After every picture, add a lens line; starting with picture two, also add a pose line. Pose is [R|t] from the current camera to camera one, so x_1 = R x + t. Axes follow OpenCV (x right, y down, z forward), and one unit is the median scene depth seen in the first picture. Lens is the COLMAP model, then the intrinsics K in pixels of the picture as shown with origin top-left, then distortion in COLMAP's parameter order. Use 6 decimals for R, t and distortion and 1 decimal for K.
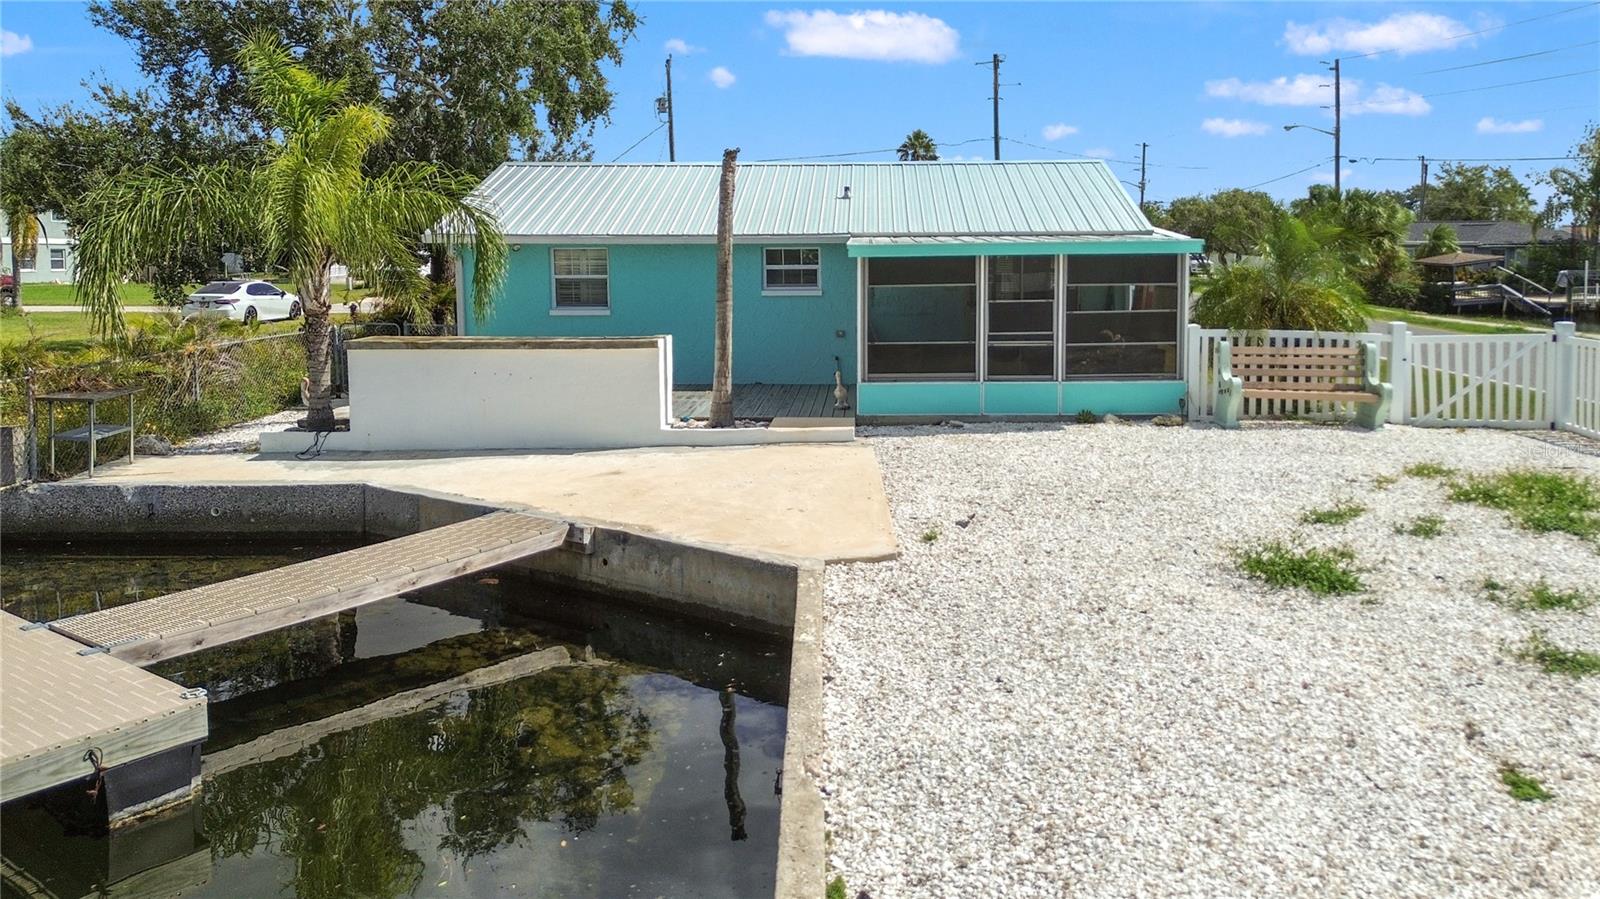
lens RADIAL K [[1185.5, 0, 826.2], [0, 1185.5, 408.7], [0, 0, 1]] dist [0.080467, 0.000107]
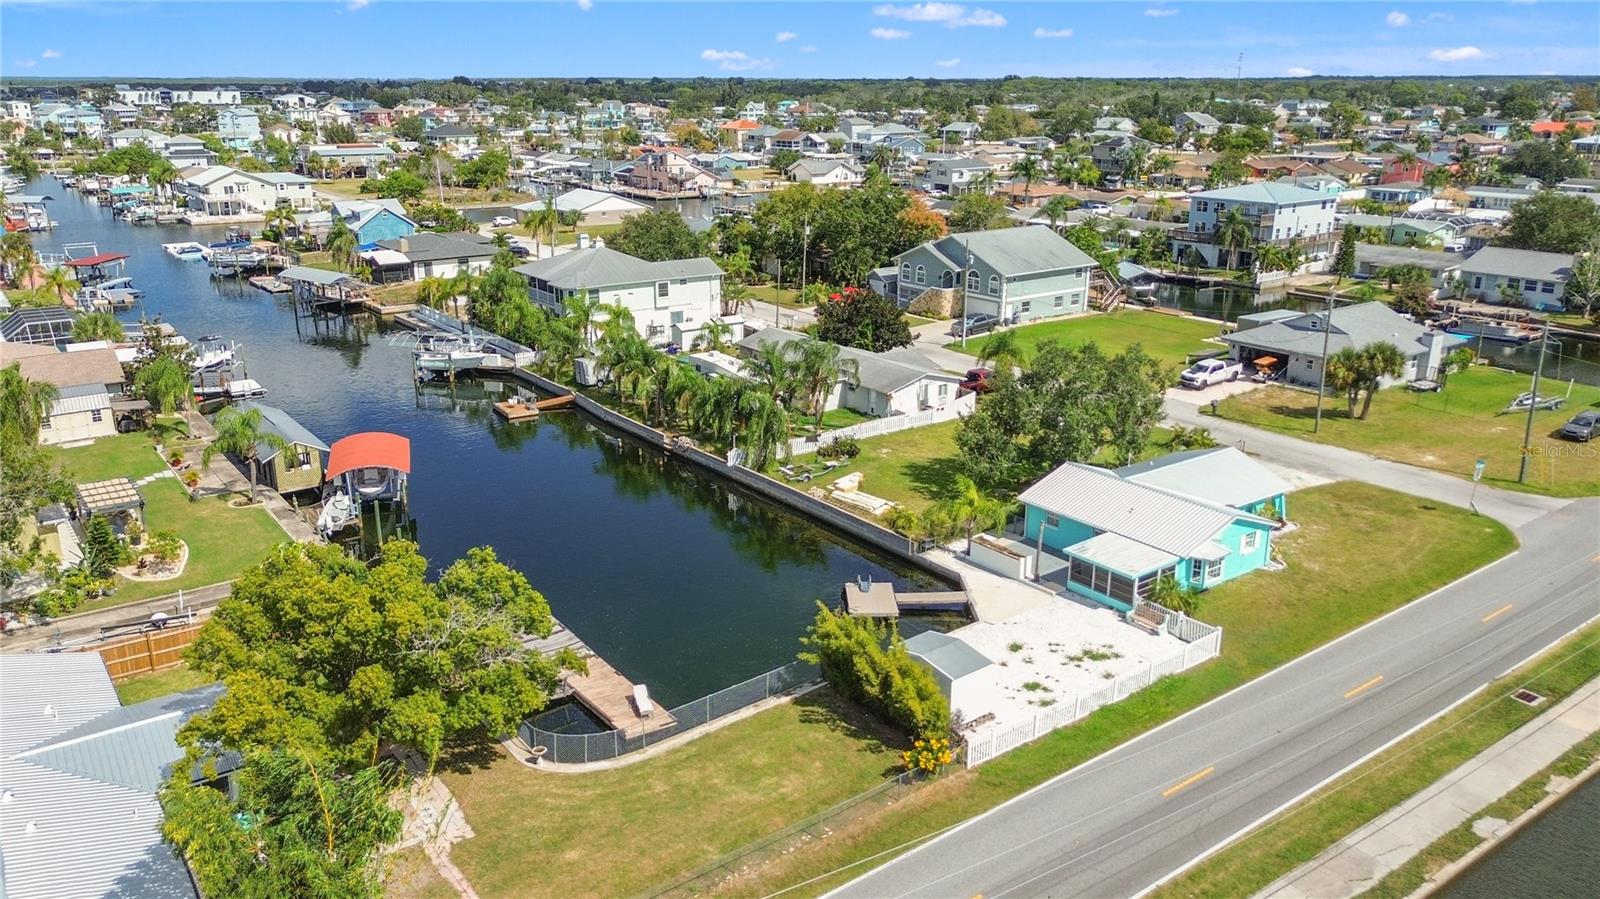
lens RADIAL K [[1177.3, 0, 772.8], [0, 1177.3, 438.2], [0, 0, 1]] dist [0.052448, -0.035842]
pose [[0.616328, 0.233956, -0.751934, 2.417460], [-0.103364, 0.970622, 0.217275, -1.315368], [0.780677, -0.056190, 0.622404, -2.391647]]
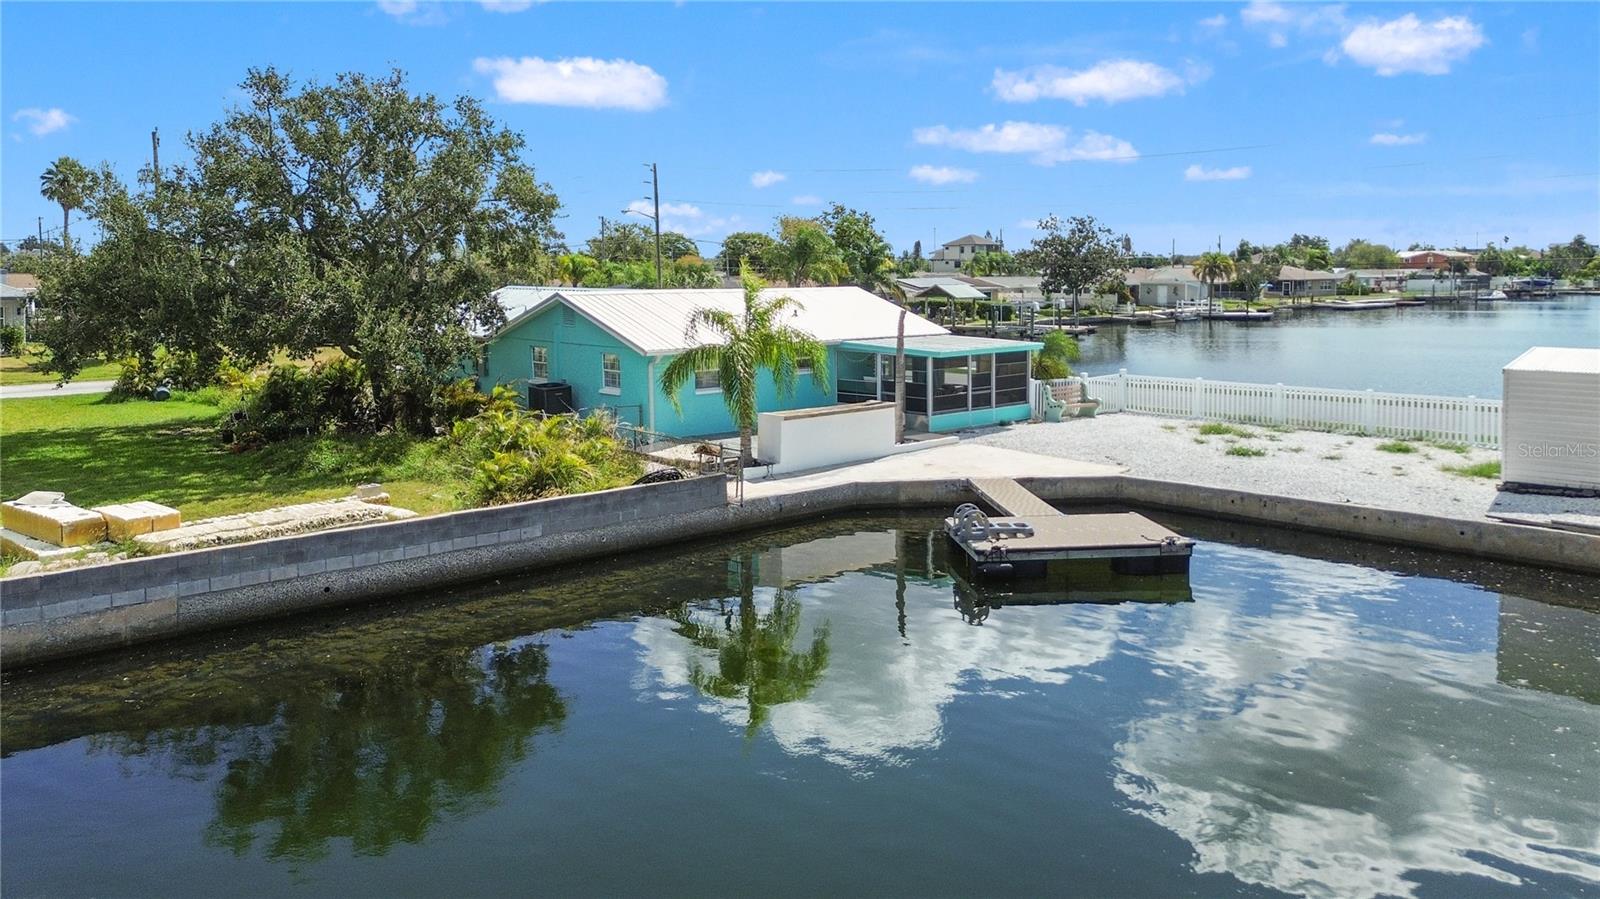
lens RADIAL K [[1233.4, 0, 808.0], [0, 1233.4, 428.0], [0, 0, 1]] dist [0.031288, -0.006578]
pose [[0.724115, -0.090214, 0.683753, -1.628855], [0.093401, 0.995102, 0.032379, -0.092923], [-0.683325, 0.040417, 0.728994, -0.432249]]
